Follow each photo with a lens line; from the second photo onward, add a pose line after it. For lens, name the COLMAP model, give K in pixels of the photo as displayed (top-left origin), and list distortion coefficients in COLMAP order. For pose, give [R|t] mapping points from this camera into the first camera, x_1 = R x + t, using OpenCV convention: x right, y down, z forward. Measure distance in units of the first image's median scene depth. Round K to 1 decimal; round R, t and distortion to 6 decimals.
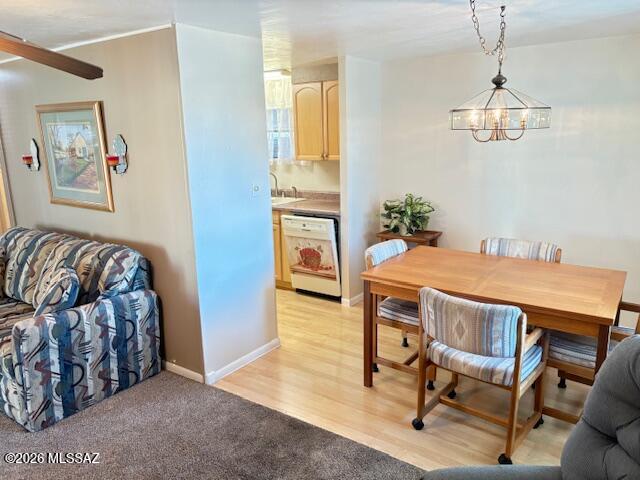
lens RADIAL K [[486.0, 0, 325.6], [0, 486.0, 237.3], [0, 0, 1]] dist [0.034912, -0.023671]
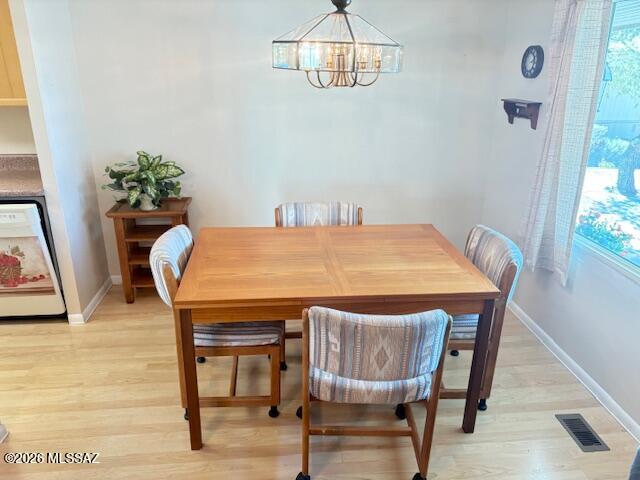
lens RADIAL K [[486.0, 0, 321.3], [0, 486.0, 240.6], [0, 0, 1]] dist [0.034912, -0.023671]
pose [[0.755130, -0.198428, 0.624824, -0.130647], [0.107781, 0.977701, 0.180233, -0.075662], [-0.646654, -0.068756, 0.759678, 0.313959]]
